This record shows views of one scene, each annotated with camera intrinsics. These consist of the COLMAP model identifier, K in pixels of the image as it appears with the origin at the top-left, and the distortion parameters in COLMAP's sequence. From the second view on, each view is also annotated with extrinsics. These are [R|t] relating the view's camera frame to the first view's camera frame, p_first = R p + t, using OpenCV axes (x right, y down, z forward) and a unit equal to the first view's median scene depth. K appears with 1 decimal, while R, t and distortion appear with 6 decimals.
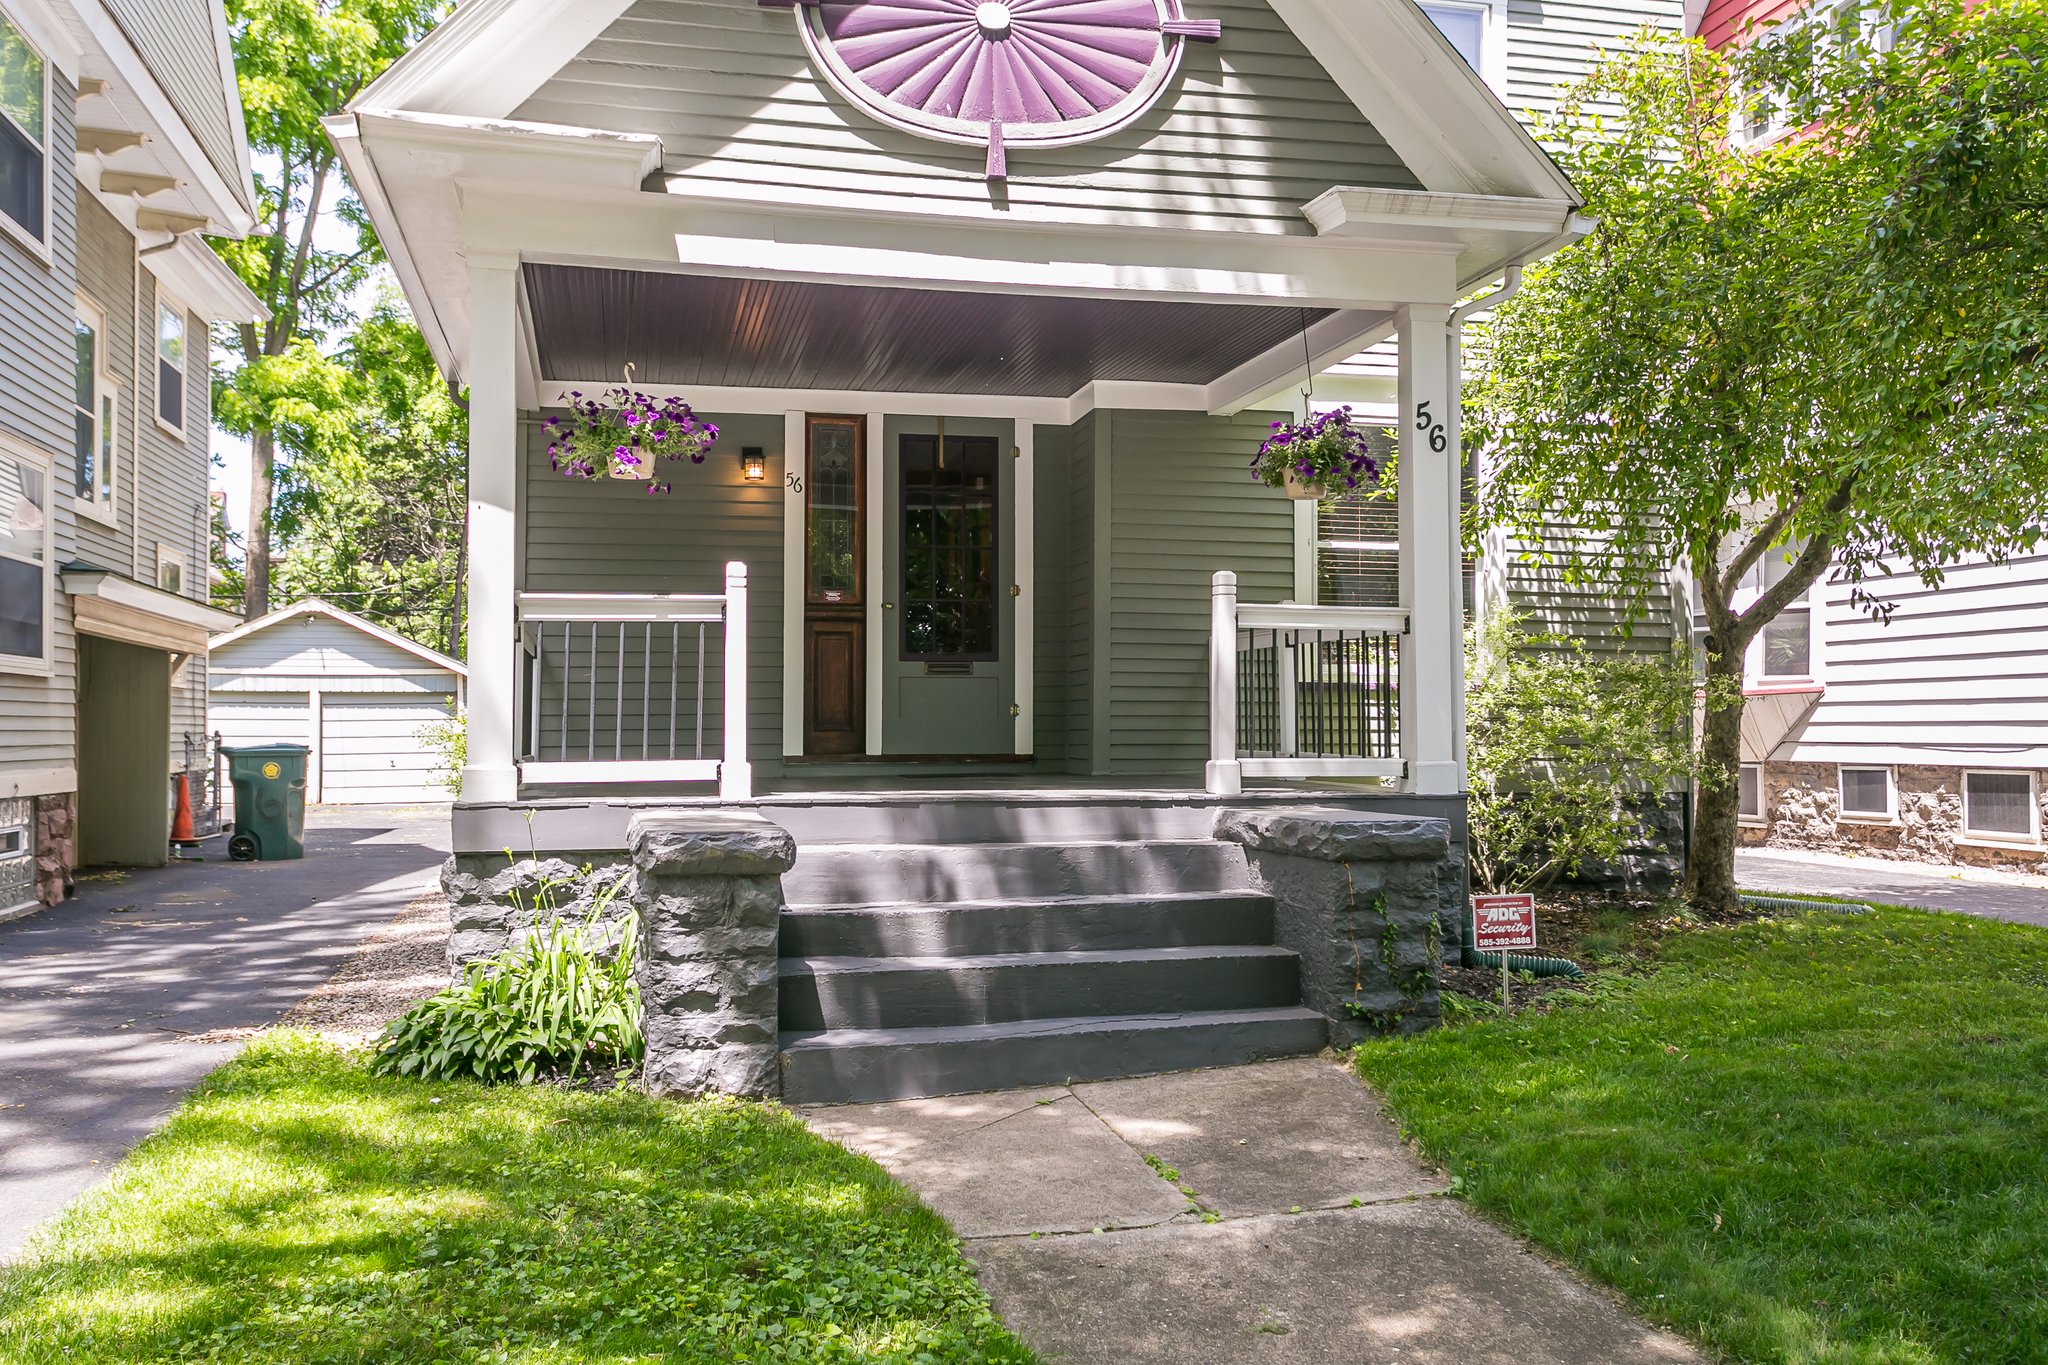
lens RADIAL K [[1690.5, 0, 1012.6], [0, 1690.5, 662.5], [0, 0, 1]] dist [0.008584, 0.014629]
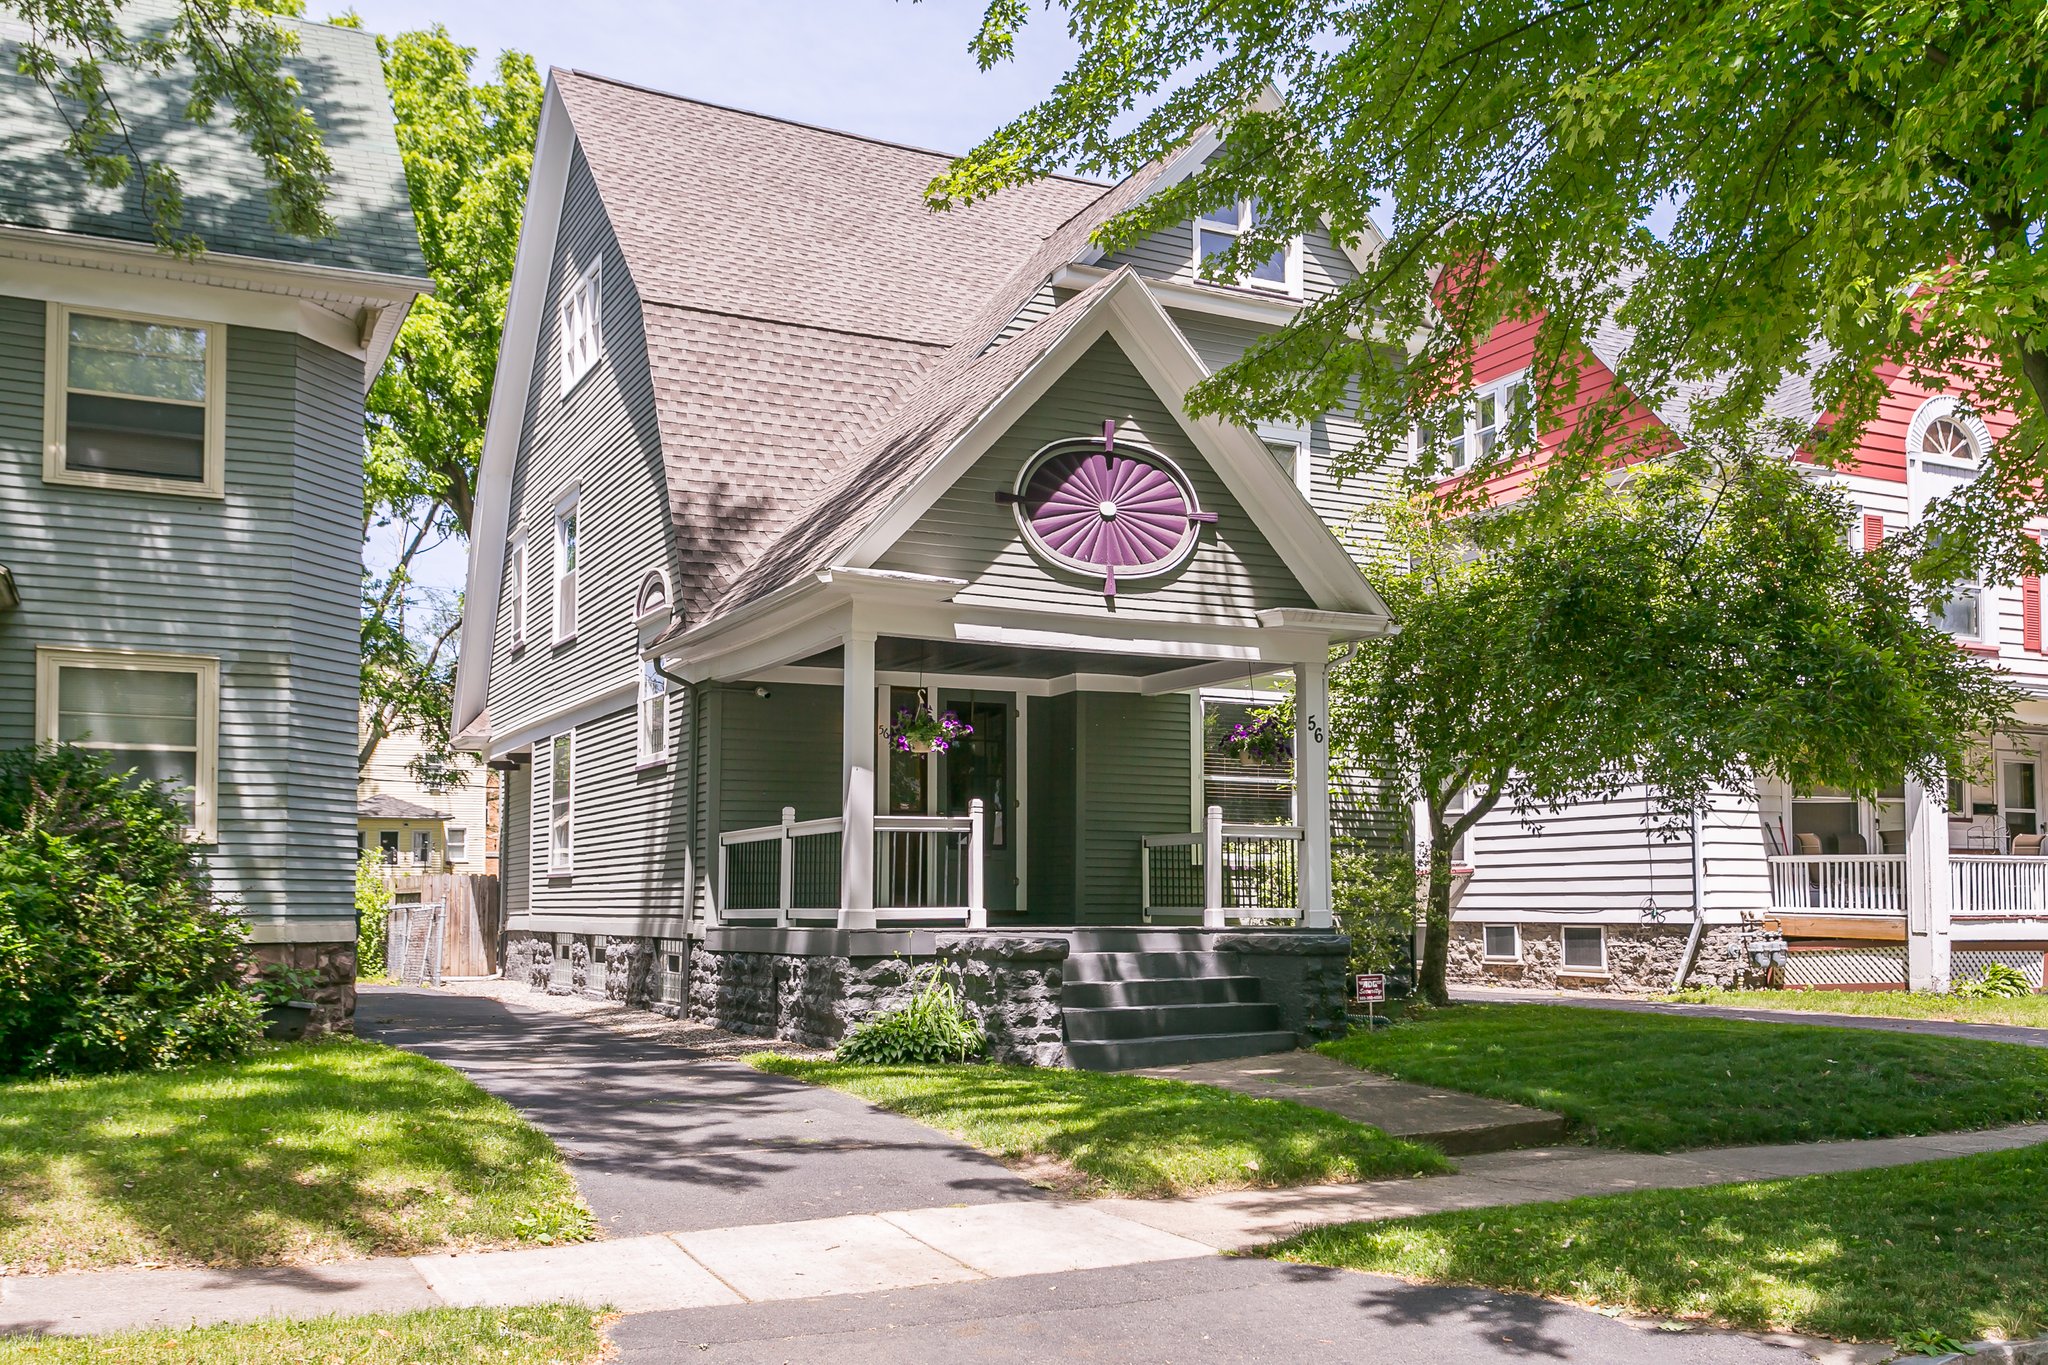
lens RADIAL K [[1850.1, 0, 1059.3], [0, 1850.1, 727.1], [0, 0, 1]] dist [-0.006057, 0.000000]
pose [[0.967110, 0.025862, 0.253041, -0.559985], [-0.011261, 0.998196, -0.058979, -0.019119], [-0.254109, 0.054190, 0.965656, -0.923539]]
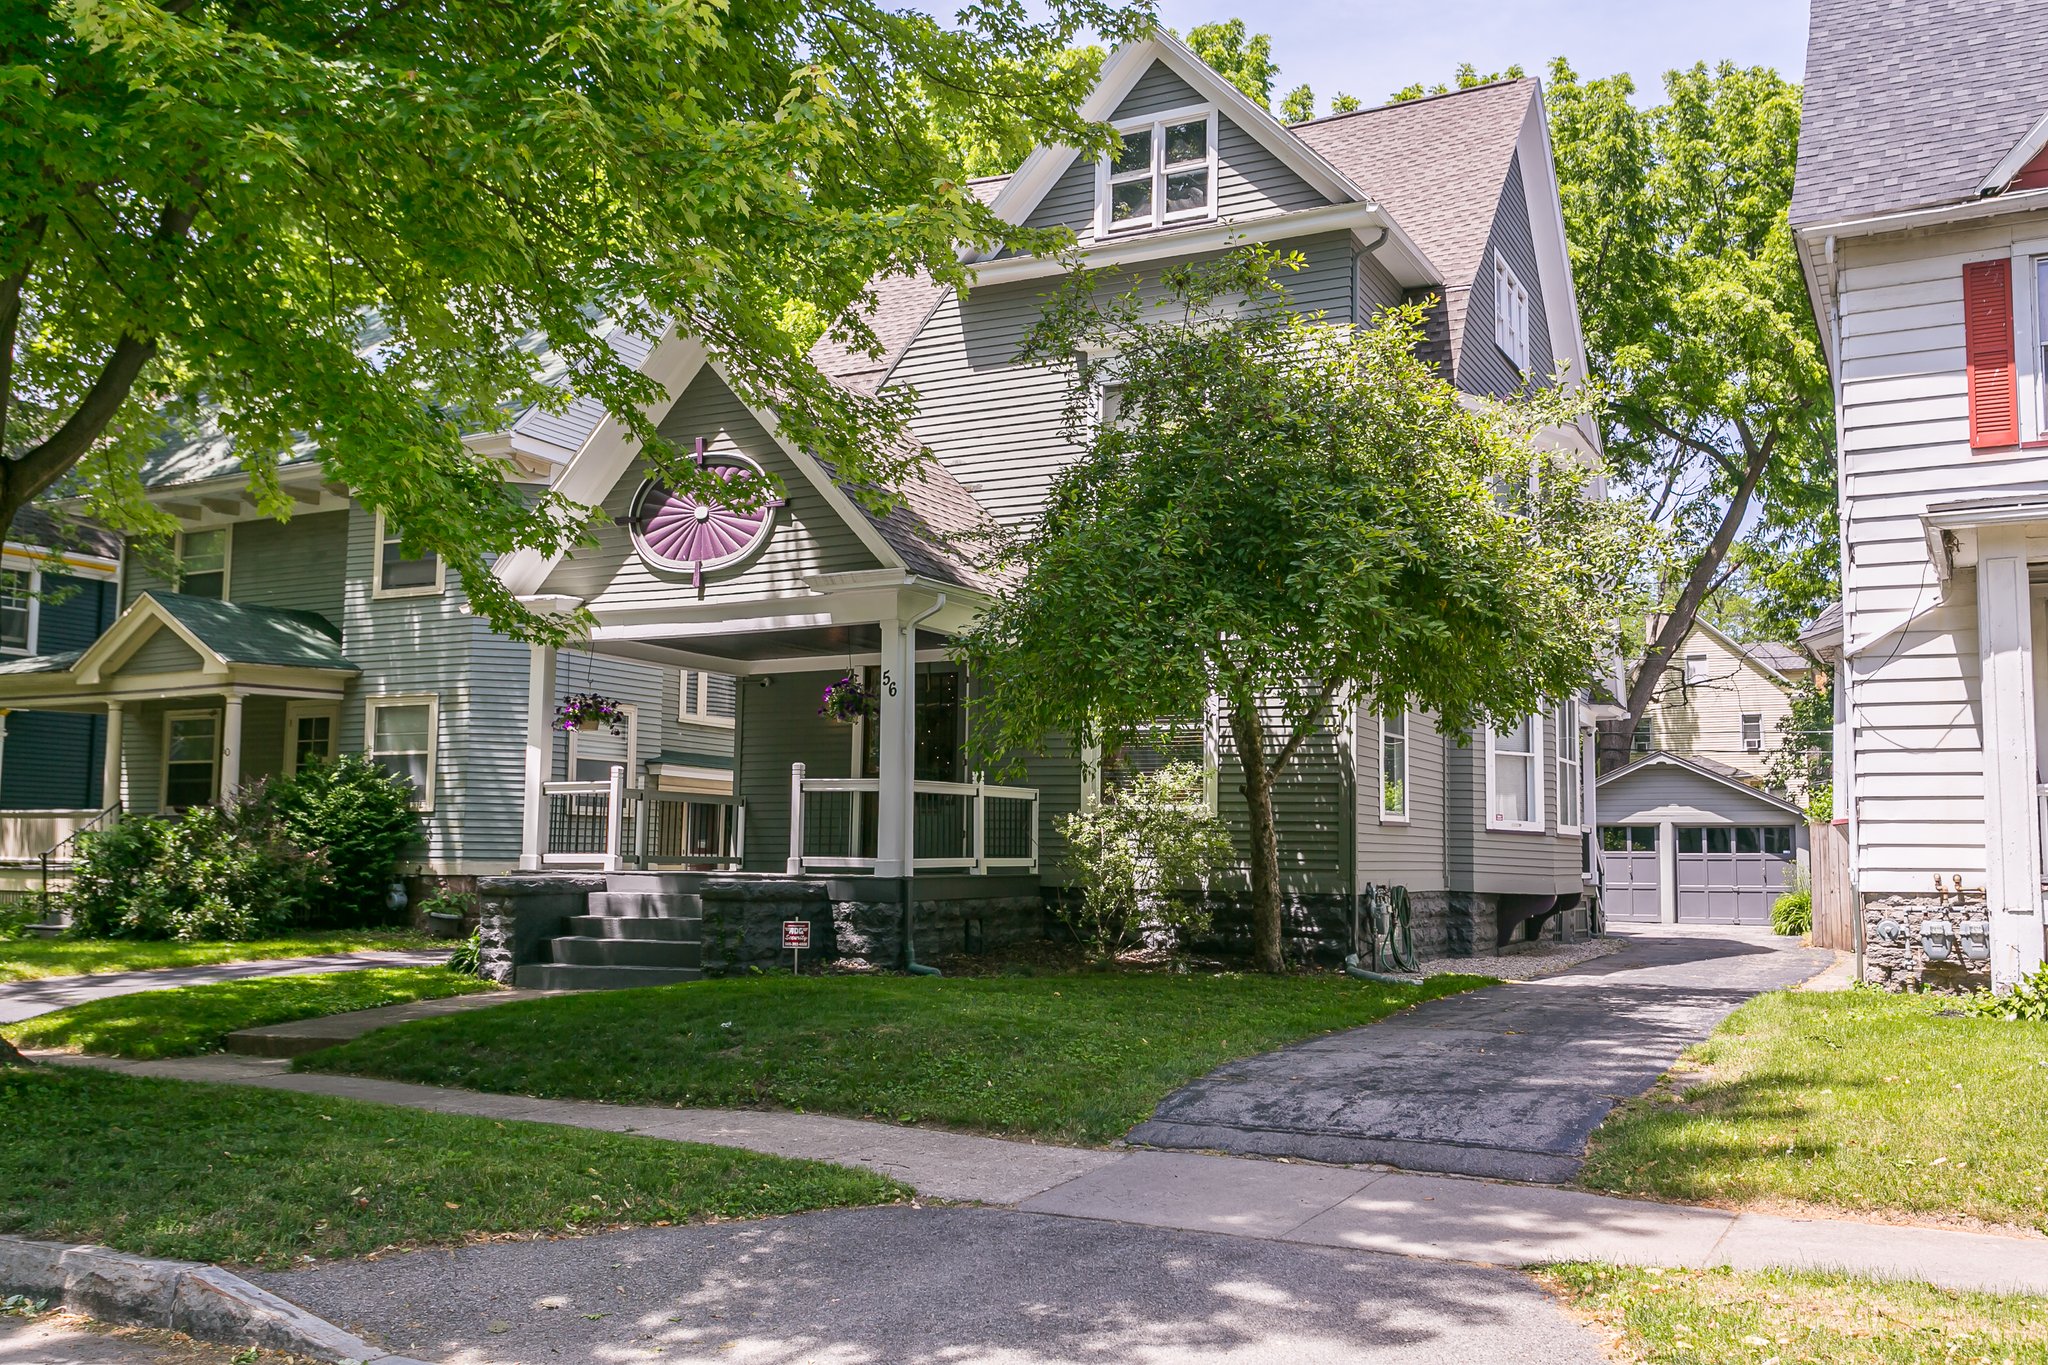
lens RADIAL K [[1770.0, 0, 1021.5], [0, 1770.0, 599.6], [0, 0, 1]] dist [-0.000225, 0.012076]
pose [[0.758461, -0.084616, -0.646202, 1.728236], [0.014087, 0.993432, -0.113550, -0.003932], [0.651566, 0.077020, 0.754672, -0.439026]]
